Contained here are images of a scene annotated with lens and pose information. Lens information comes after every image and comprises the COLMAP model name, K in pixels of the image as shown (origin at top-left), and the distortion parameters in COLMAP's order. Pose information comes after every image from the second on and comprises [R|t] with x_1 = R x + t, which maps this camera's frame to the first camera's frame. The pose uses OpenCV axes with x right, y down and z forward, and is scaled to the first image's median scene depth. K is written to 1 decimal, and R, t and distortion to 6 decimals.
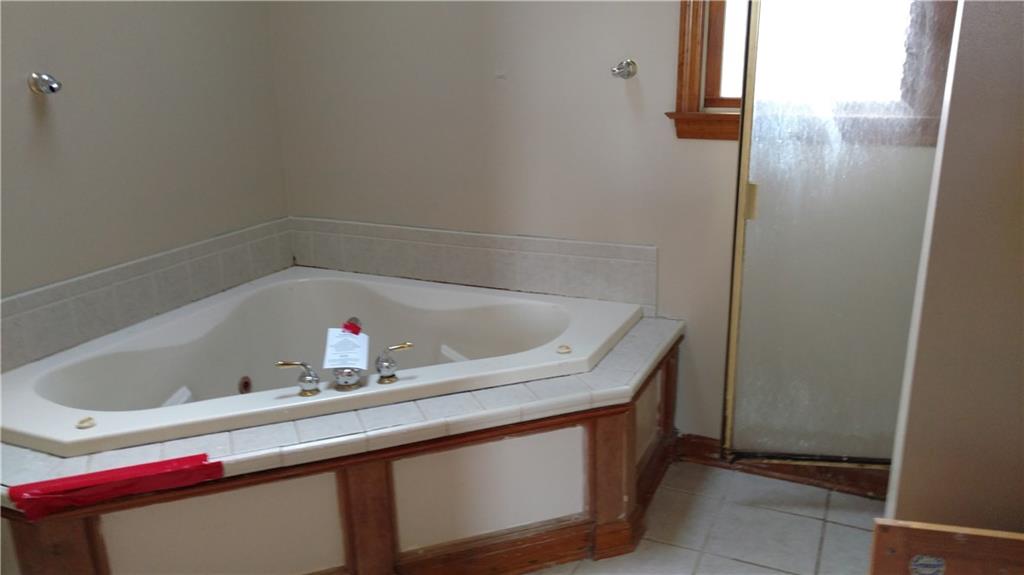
lens RADIAL K [[820.0, 0, 512.0], [0, 820.0, 287.5], [0, 0, 1]] dist [0.013623, 0.005817]
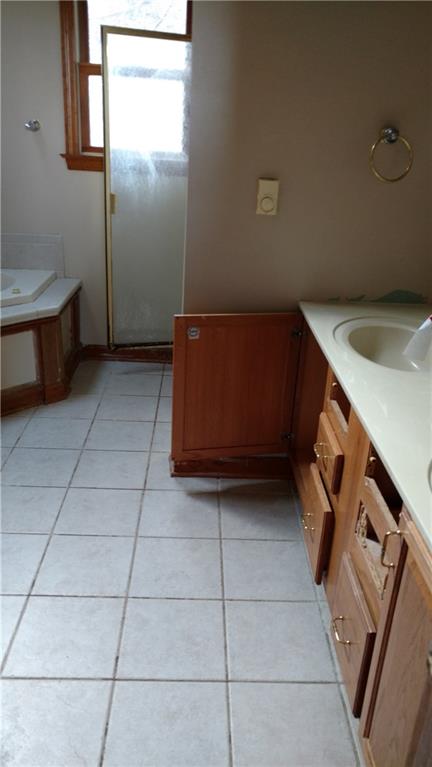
lens RADIAL K [[614.2, 0, 216.0], [0, 614.2, 383.5], [0, 0, 1]] dist [0.013623, 0.005817]
pose [[0.898741, -0.110340, 0.424369, -0.128576], [0.059430, 0.989543, 0.131429, 0.121003], [-0.434433, -0.092900, 0.895900, -0.368934]]
